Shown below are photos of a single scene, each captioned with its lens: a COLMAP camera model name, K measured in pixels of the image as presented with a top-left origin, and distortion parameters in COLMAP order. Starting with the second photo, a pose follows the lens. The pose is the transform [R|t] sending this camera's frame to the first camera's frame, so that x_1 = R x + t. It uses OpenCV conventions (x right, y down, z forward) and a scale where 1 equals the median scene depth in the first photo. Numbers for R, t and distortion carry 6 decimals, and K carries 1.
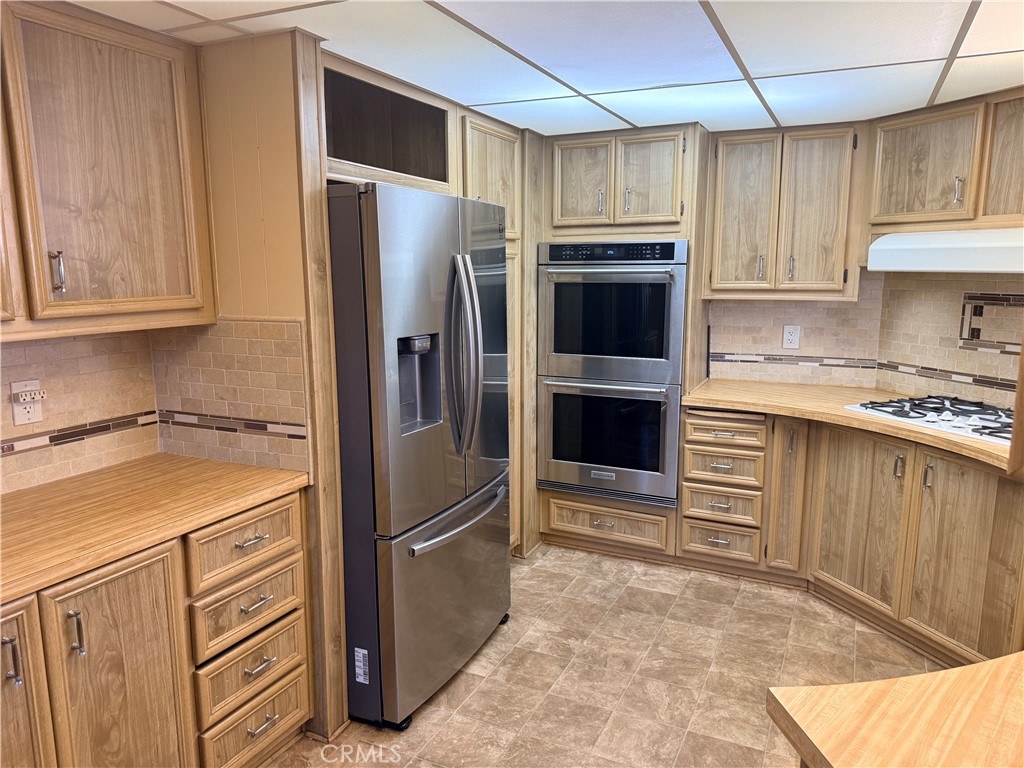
lens RADIAL K [[734.6, 0, 512.0], [0, 734.6, 384.0], [0, 0, 1]] dist [0.132603, -0.176561]
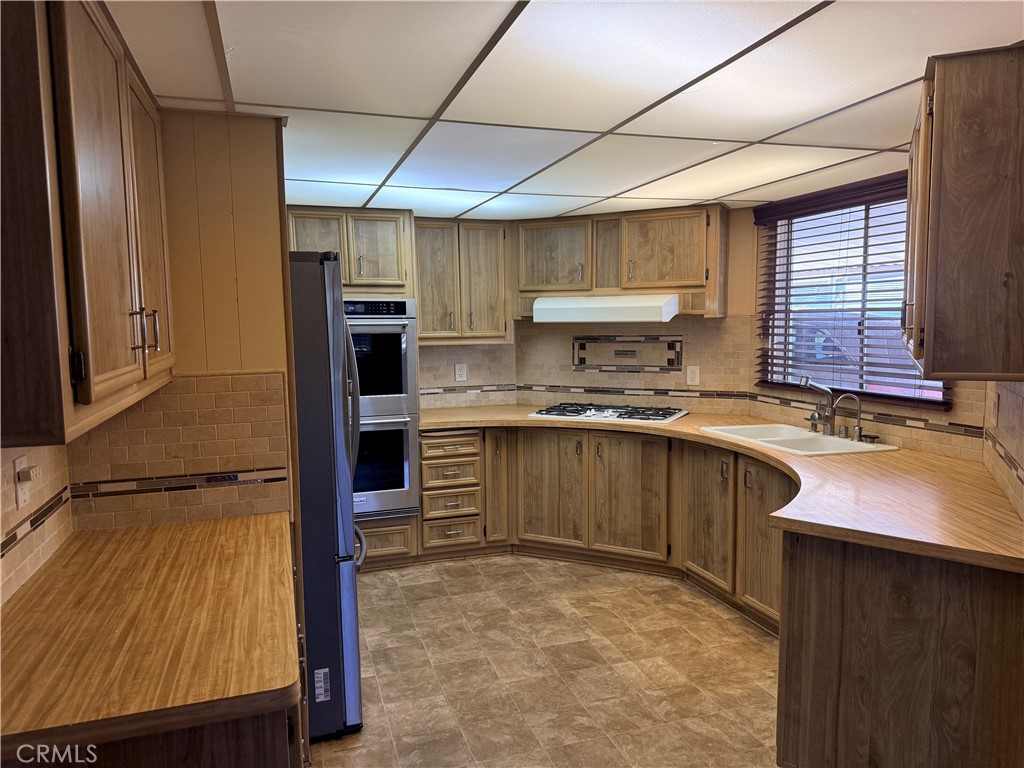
lens RADIAL K [[734.6, 0, 512.0], [0, 734.6, 384.0], [0, 0, 1]] dist [0.132603, -0.176561]
pose [[0.725130, -0.071657, 0.684874, -0.551984], [0.120952, 0.992363, -0.024232, 0.000859], [-0.677907, 0.100408, 0.728259, -0.020875]]
